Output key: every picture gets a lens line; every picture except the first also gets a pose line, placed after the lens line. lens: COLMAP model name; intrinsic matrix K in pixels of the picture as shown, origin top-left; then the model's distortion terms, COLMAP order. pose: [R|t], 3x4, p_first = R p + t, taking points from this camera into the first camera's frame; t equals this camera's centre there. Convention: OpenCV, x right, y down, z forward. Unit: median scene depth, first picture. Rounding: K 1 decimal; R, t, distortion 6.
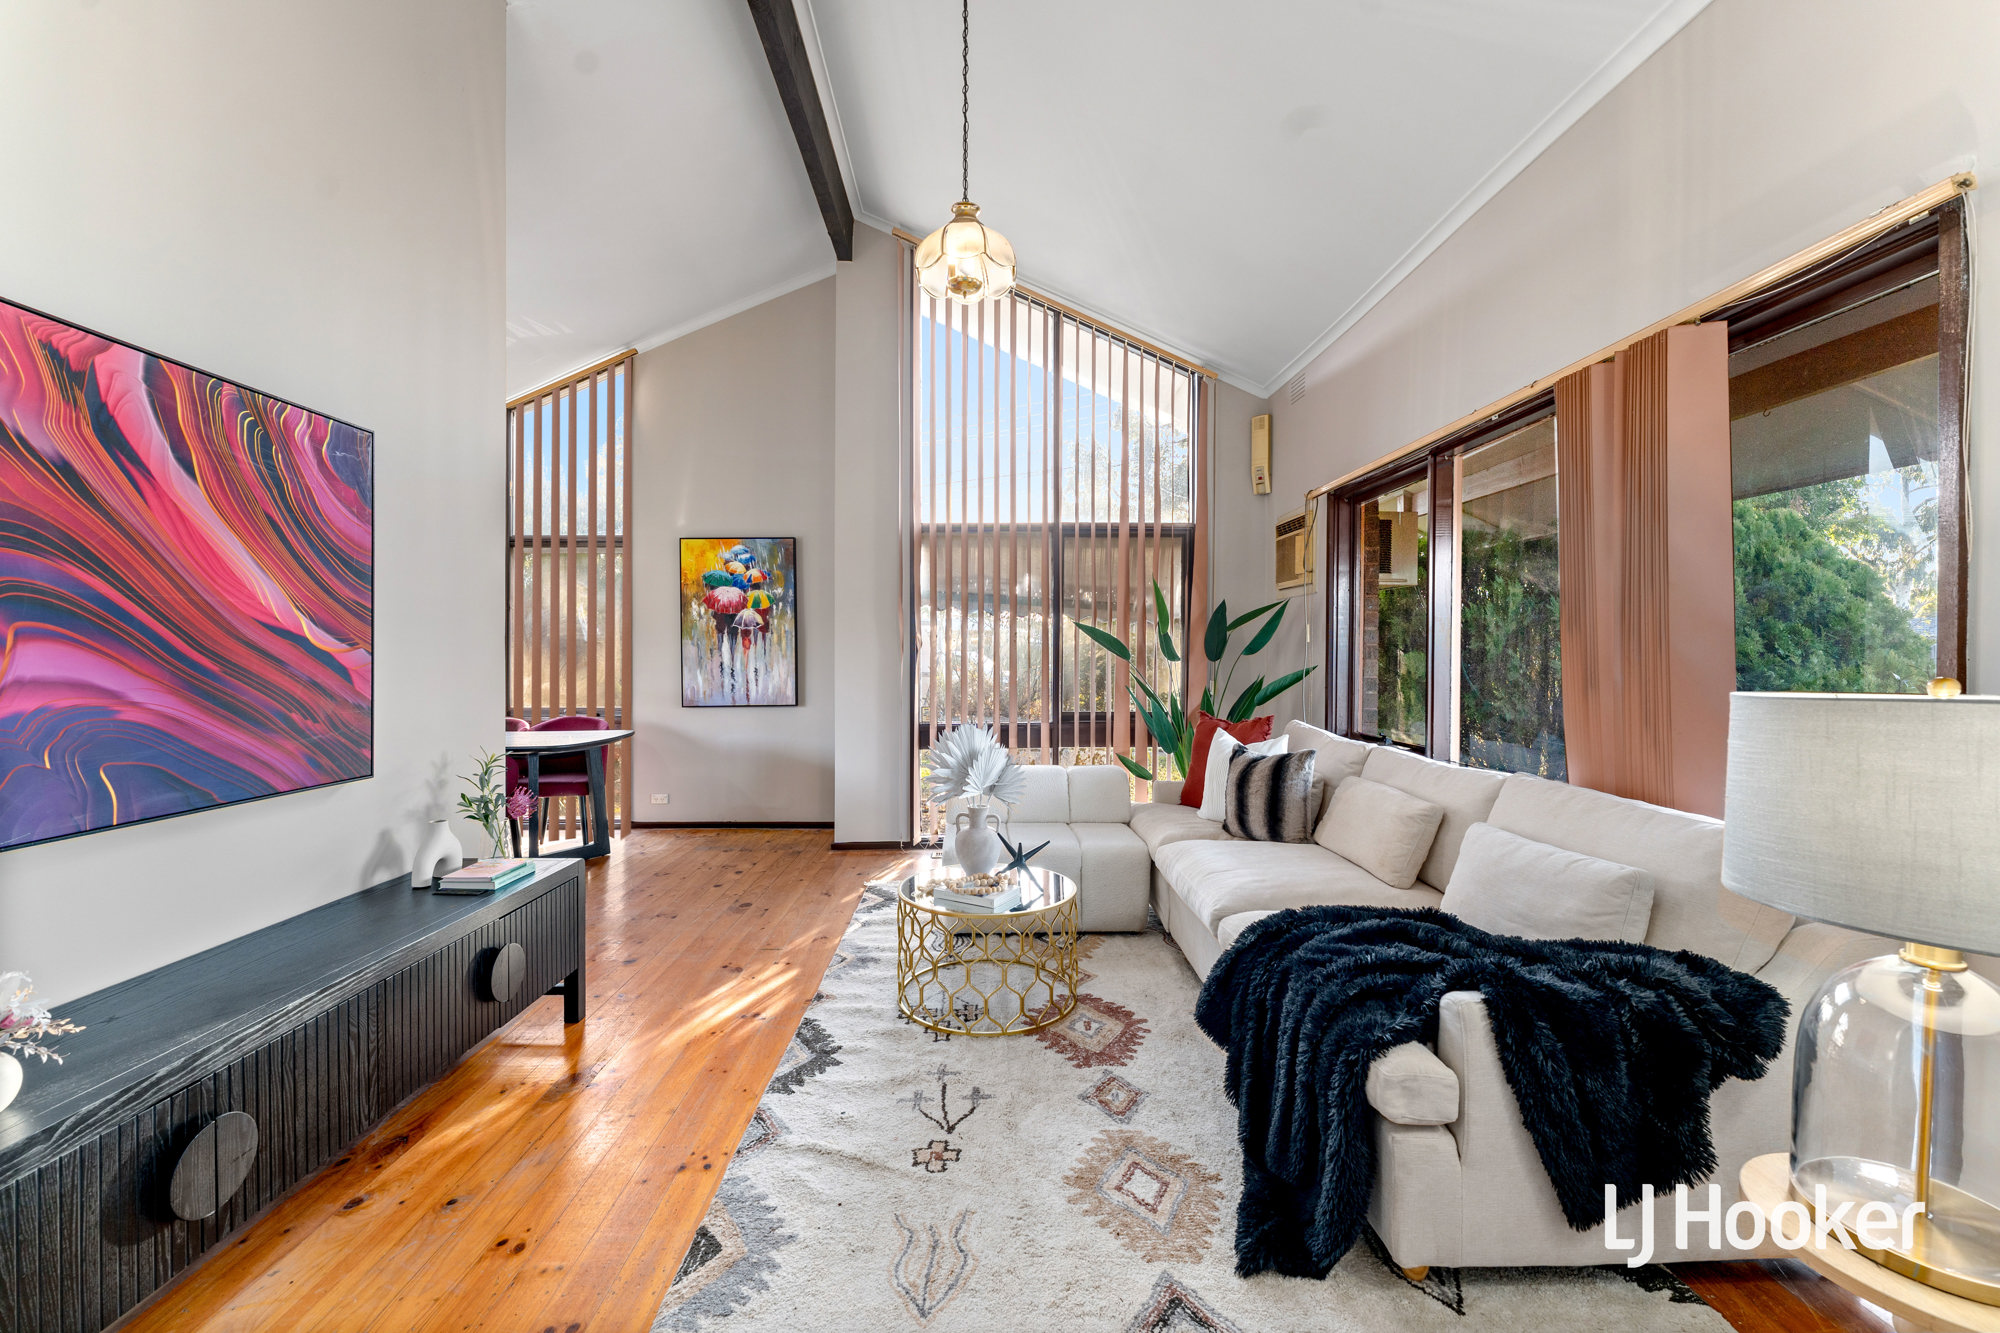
lens RADIAL K [[813.8, 0, 996.8], [0, 813.8, 657.9], [0, 0, 1]] dist [-0.001363, -0.000332]
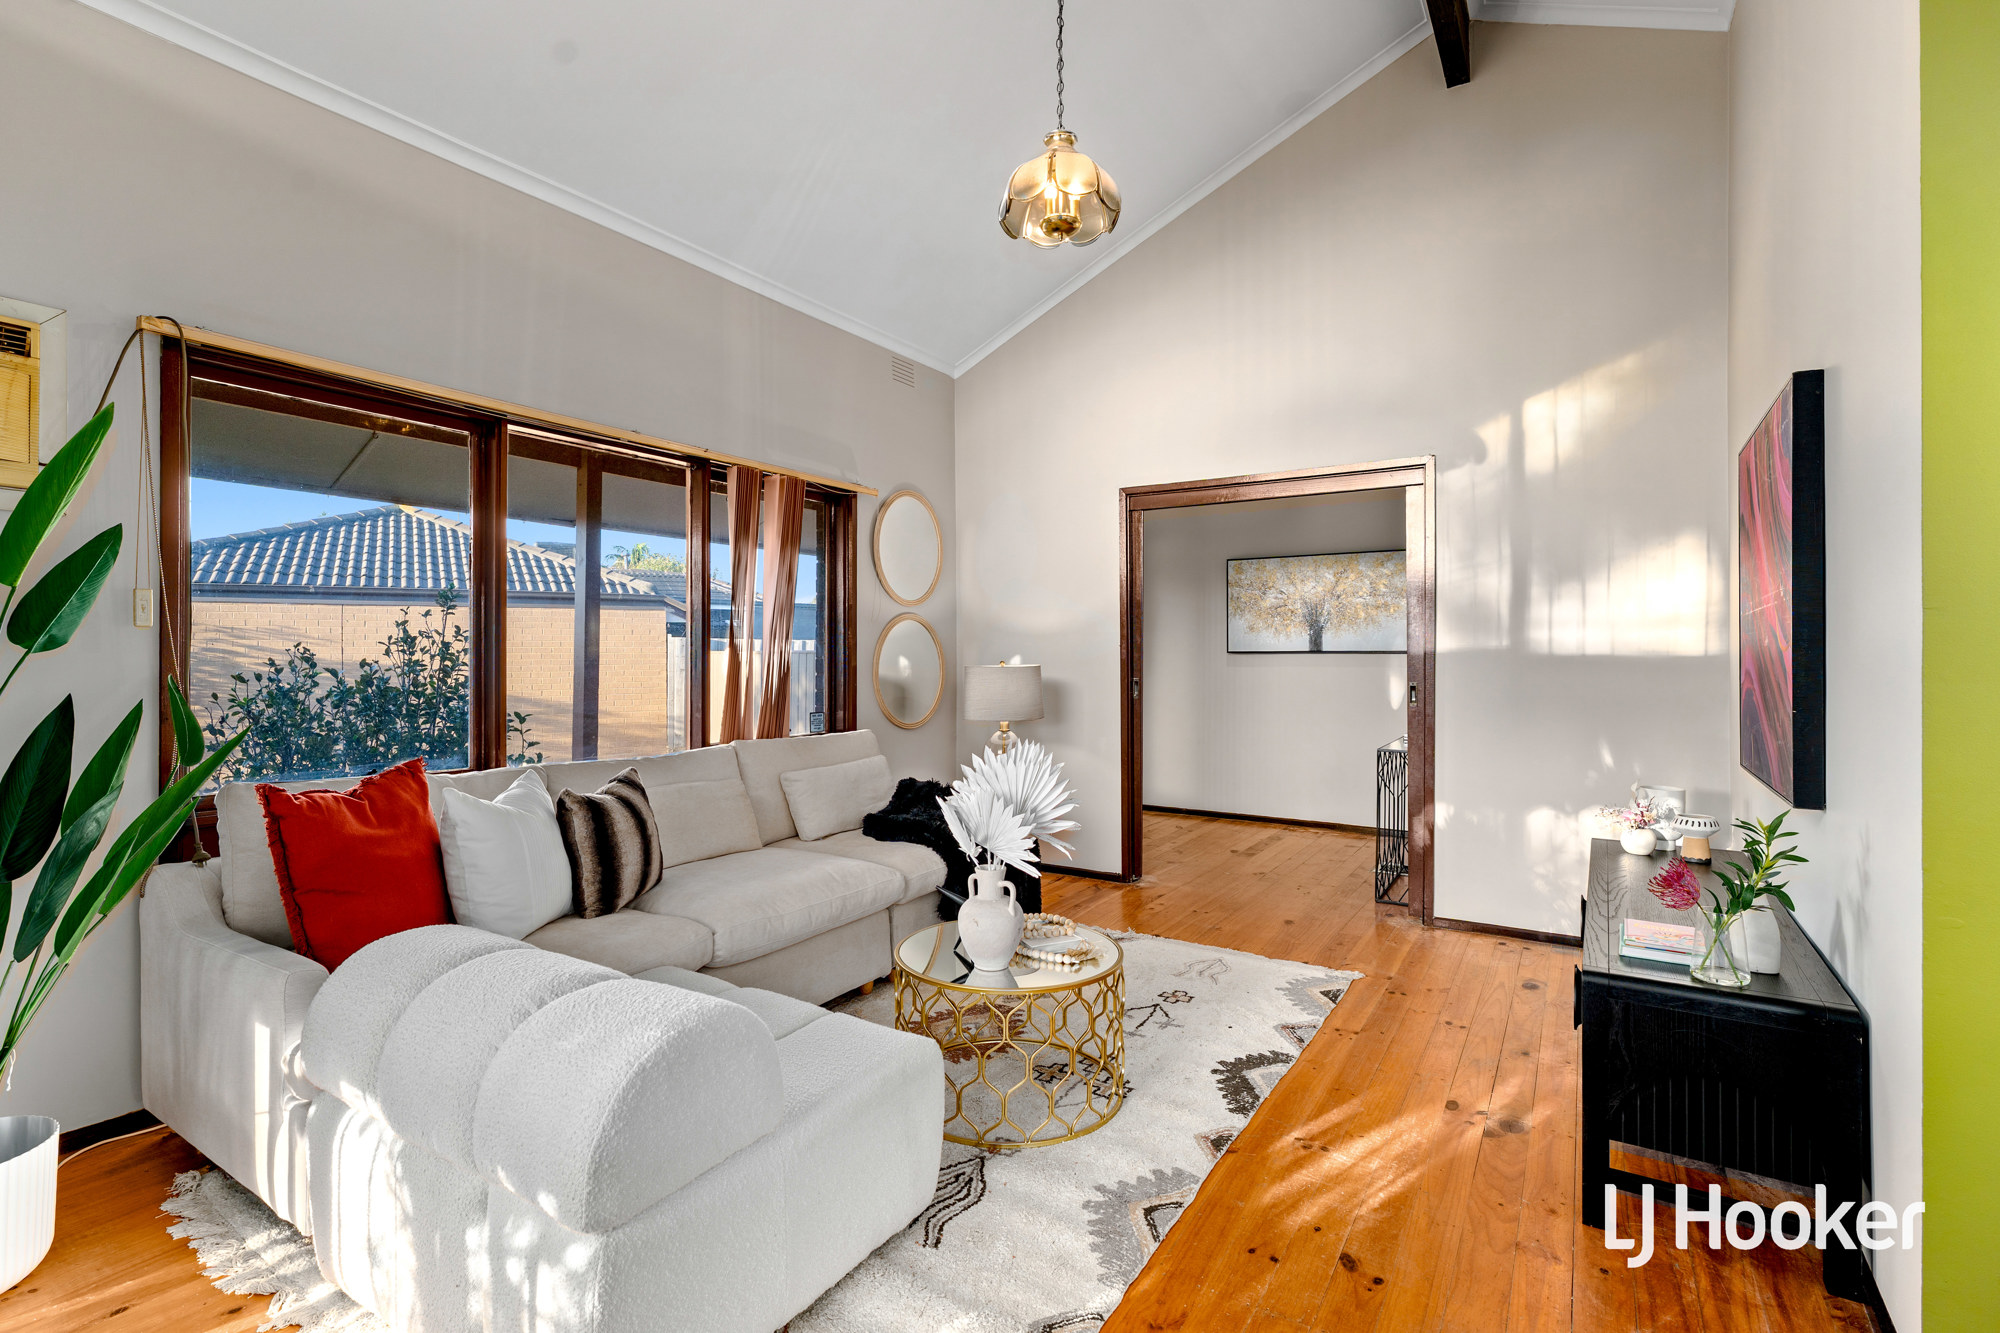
lens RADIAL K [[907.6, 0, 1002.3], [0, 907.6, 652.9], [0, 0, 1]] dist [-0.002604, -0.000294]
pose [[-0.833186, 0.000204, 0.552992, -0.270592], [0.006814, 0.999928, 0.009897, -0.007892], [-0.552950, 0.012014, -0.833127, 0.955112]]
